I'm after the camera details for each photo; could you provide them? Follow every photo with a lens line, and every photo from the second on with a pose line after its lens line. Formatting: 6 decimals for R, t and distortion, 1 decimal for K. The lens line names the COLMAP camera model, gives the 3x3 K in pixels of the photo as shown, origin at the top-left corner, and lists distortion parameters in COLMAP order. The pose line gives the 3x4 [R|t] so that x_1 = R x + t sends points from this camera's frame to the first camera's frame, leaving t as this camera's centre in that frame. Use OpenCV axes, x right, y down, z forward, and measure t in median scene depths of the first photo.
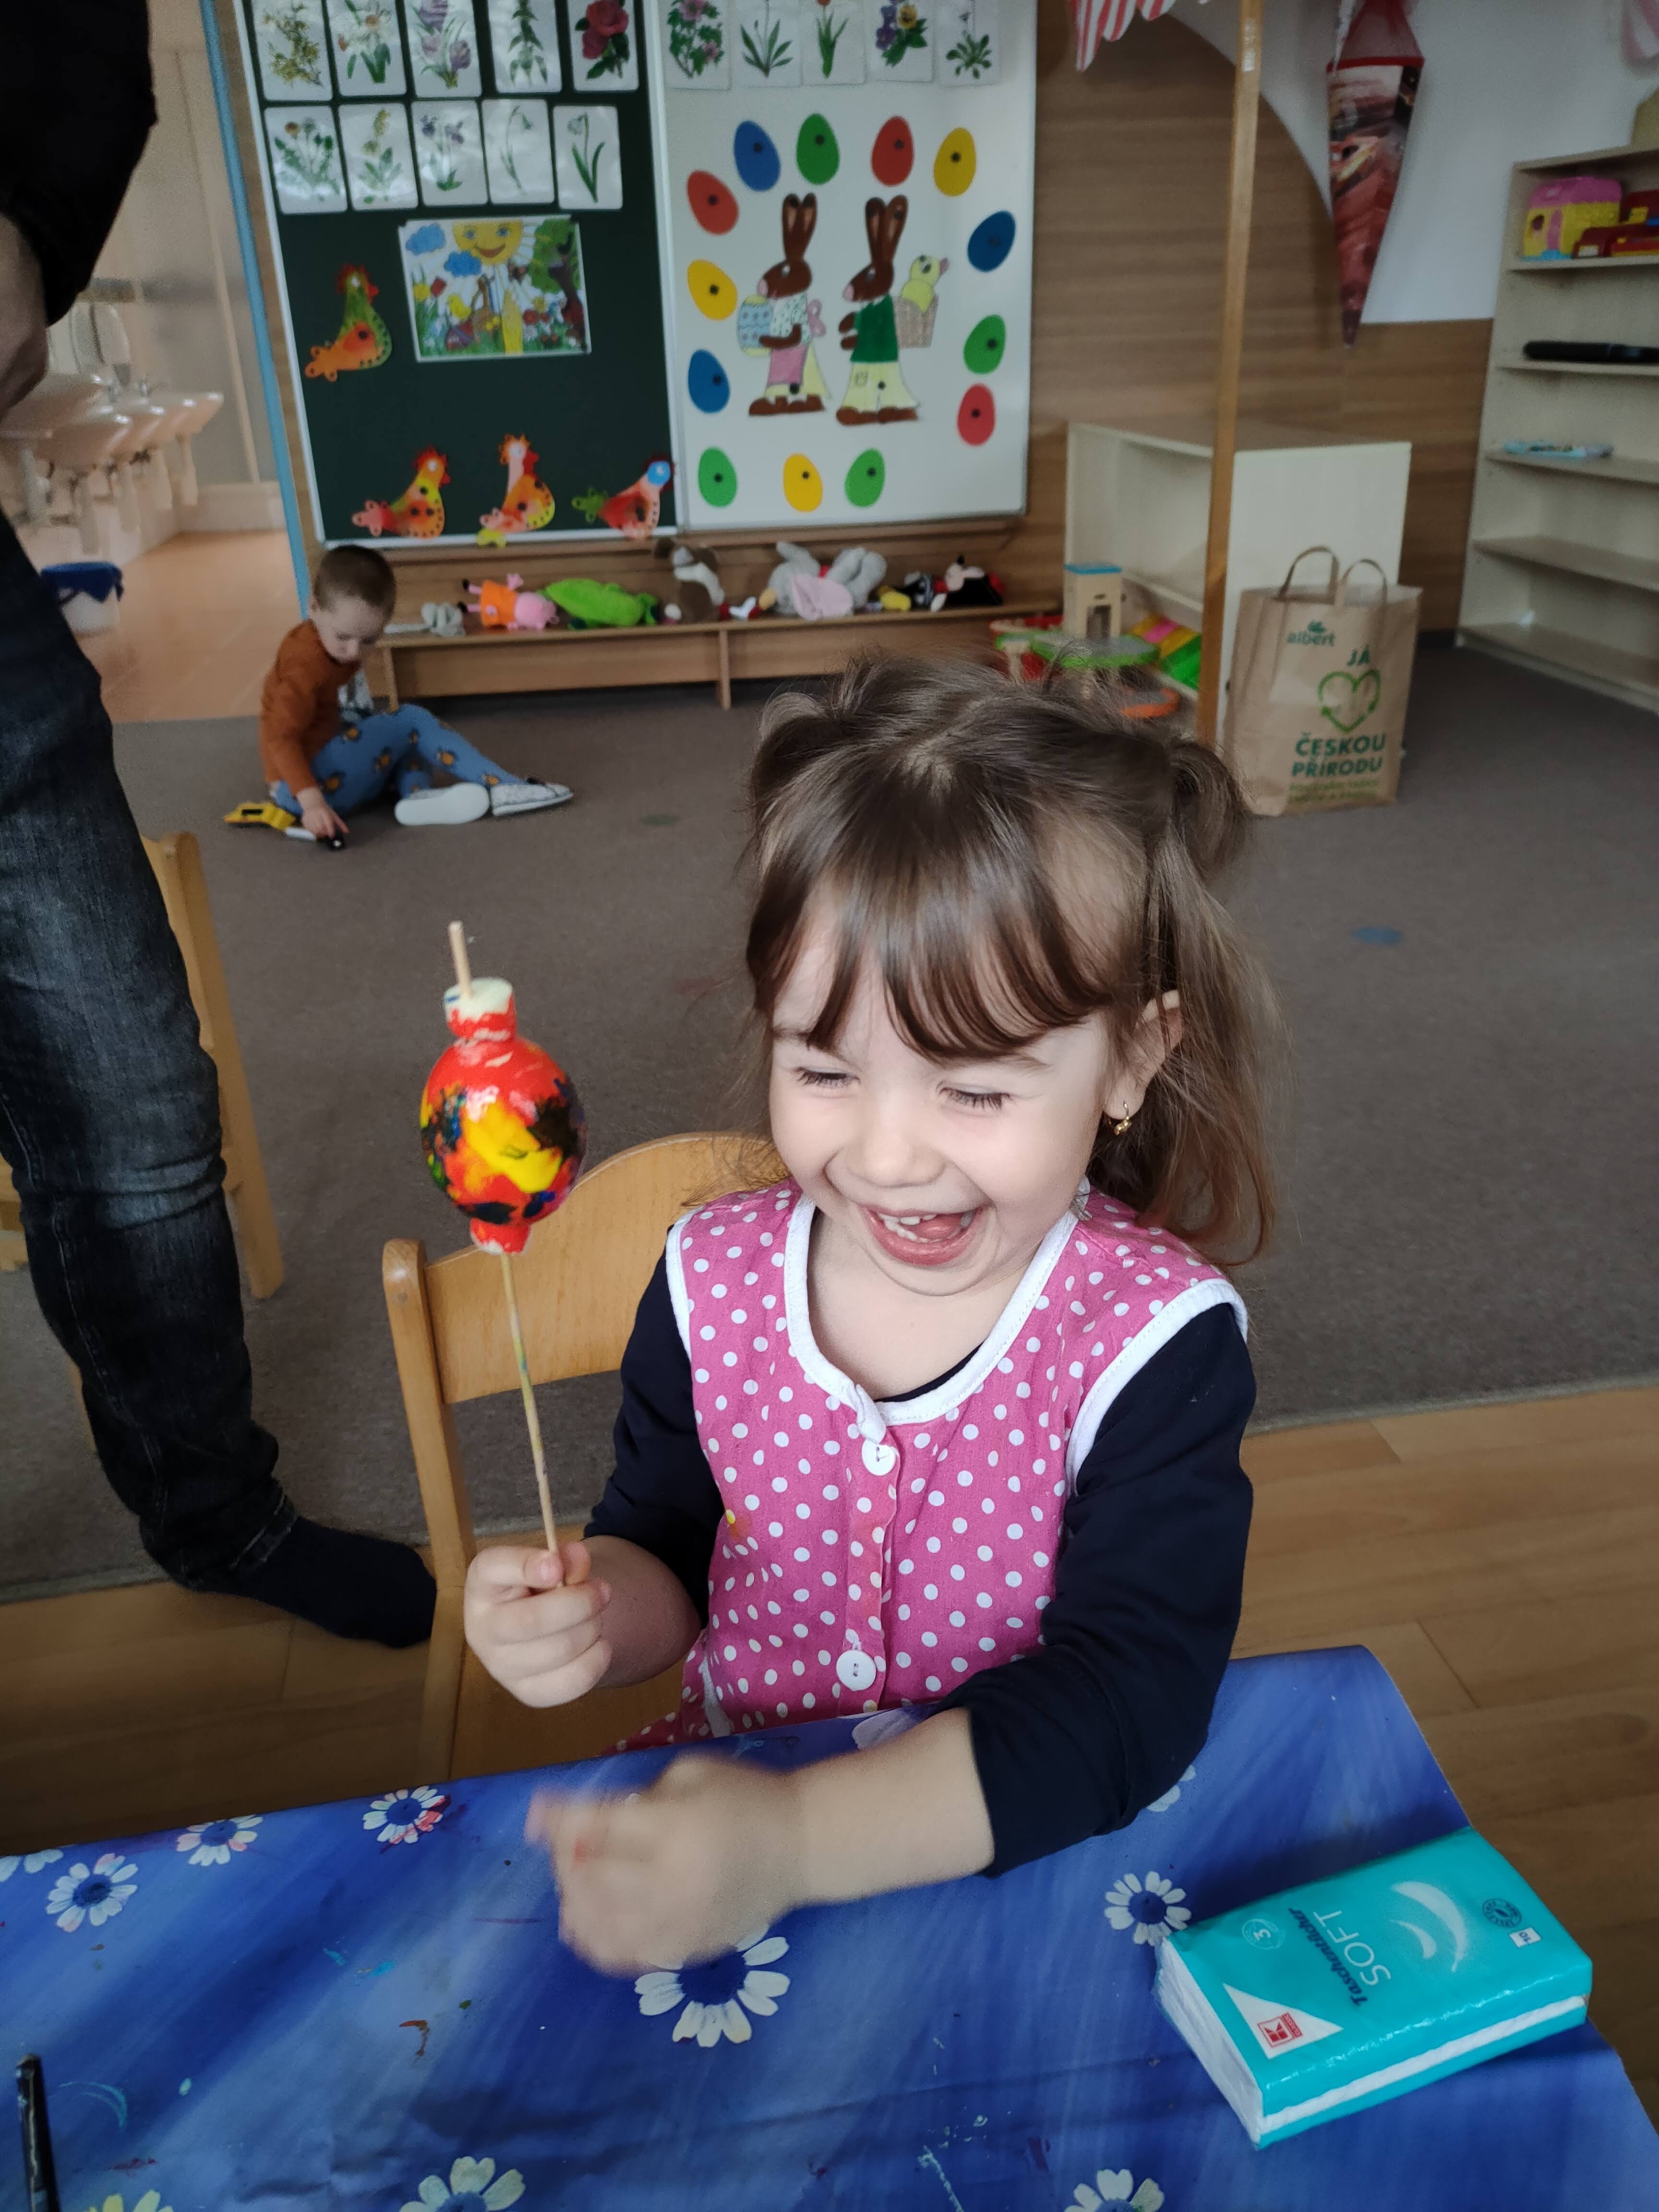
lens RADIAL K [[1809.2, 0, 829.5], [0, 1809.2, 1106.0], [0, 0, 1]] dist [0.057124, -0.006788]
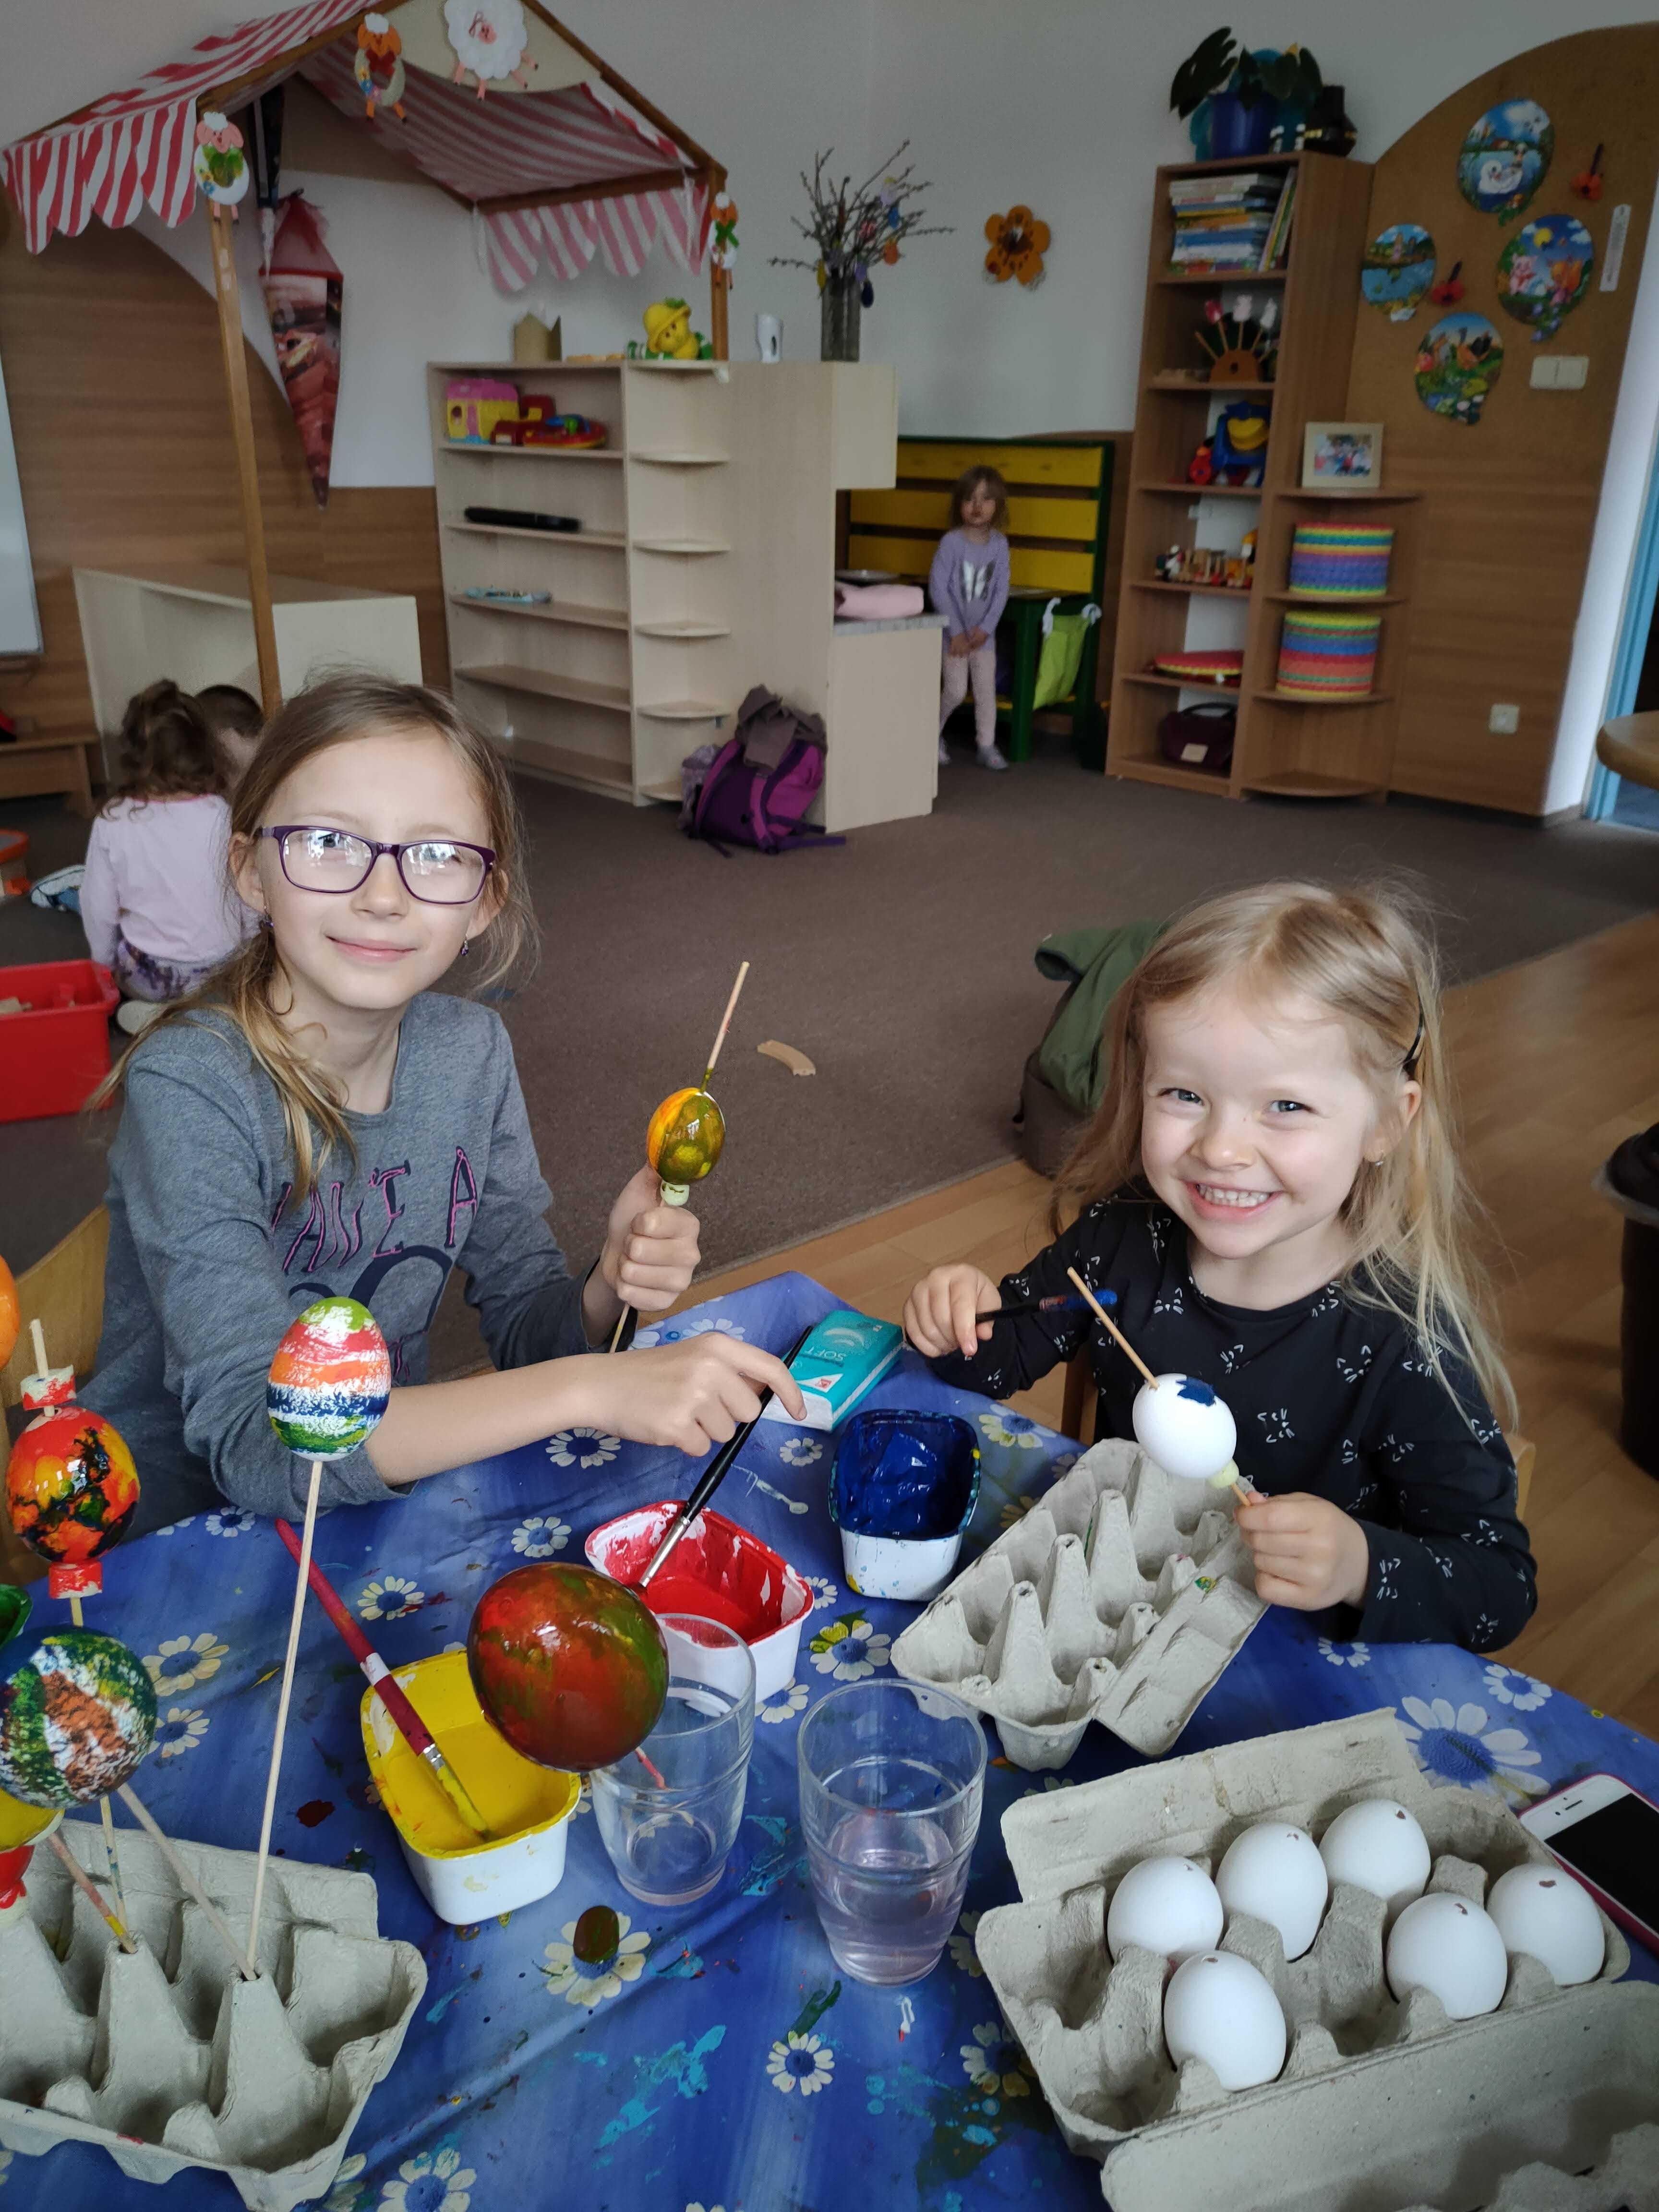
lens RADIAL K [[1809.2, 0, 829.5], [0, 1809.2, 1106.0], [0, 0, 1]] dist [0.057124, -0.006788]
pose [[0.845319, -0.155916, 0.511005, -0.094040], [0.184380, 0.982842, -0.005126, 0.019341], [-0.501438, 0.098552, 0.859562, -0.108152]]
